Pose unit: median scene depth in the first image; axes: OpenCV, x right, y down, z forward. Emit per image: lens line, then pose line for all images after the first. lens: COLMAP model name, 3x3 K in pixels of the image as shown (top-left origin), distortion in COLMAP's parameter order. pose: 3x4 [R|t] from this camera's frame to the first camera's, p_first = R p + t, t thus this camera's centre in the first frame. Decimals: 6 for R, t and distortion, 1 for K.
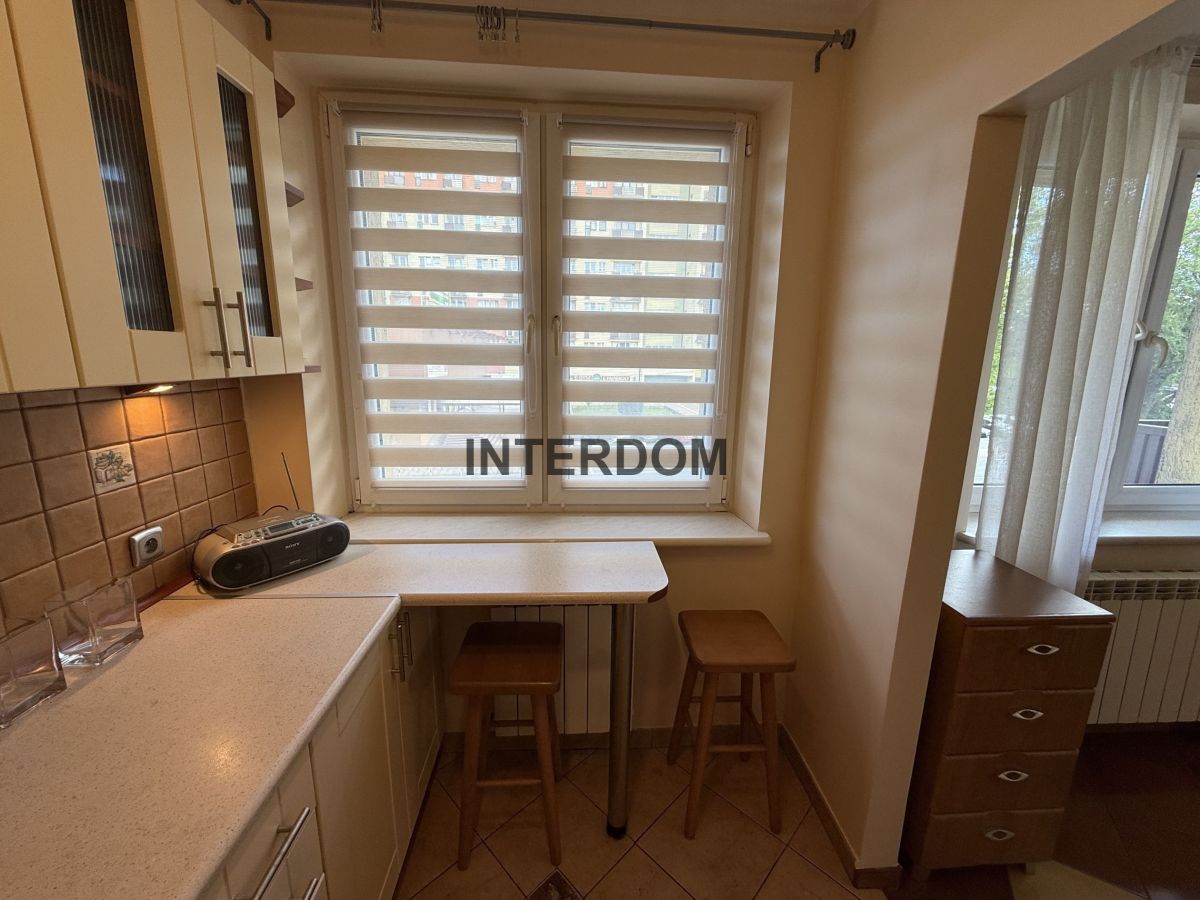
lens RADIAL K [[475.5, 0, 596.8], [0, 475.5, 445.9], [0, 0, 1]] dist [-0.001813, 0.000176]
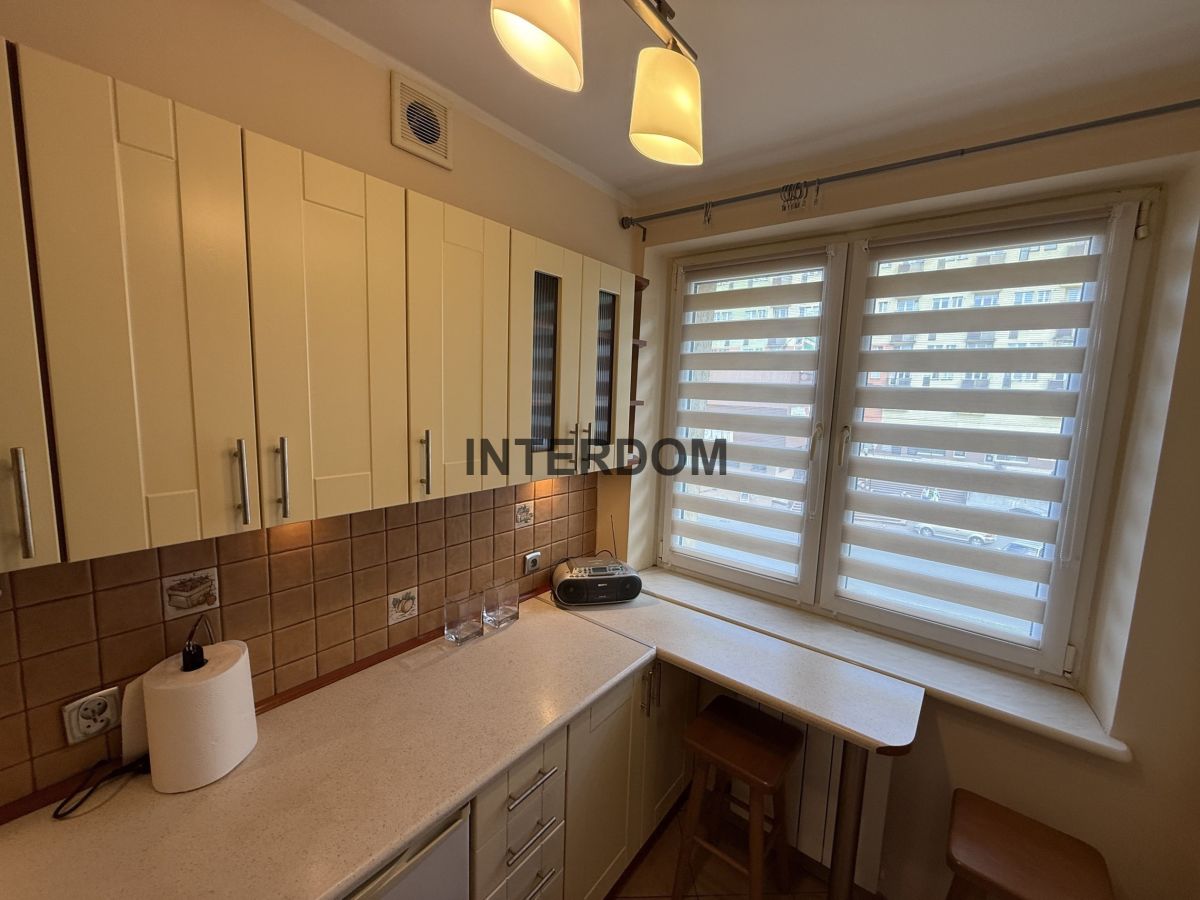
lens RADIAL K [[475.5, 0, 601.8], [0, 475.5, 448.1], [0, 0, 1]] dist [-0.001813, 0.000176]
pose [[0.749911, 0.092698, -0.655012, 0.244617], [-0.153330, 0.987527, -0.035788, -0.138918], [0.643524, 0.127270, 0.754771, -0.126299]]
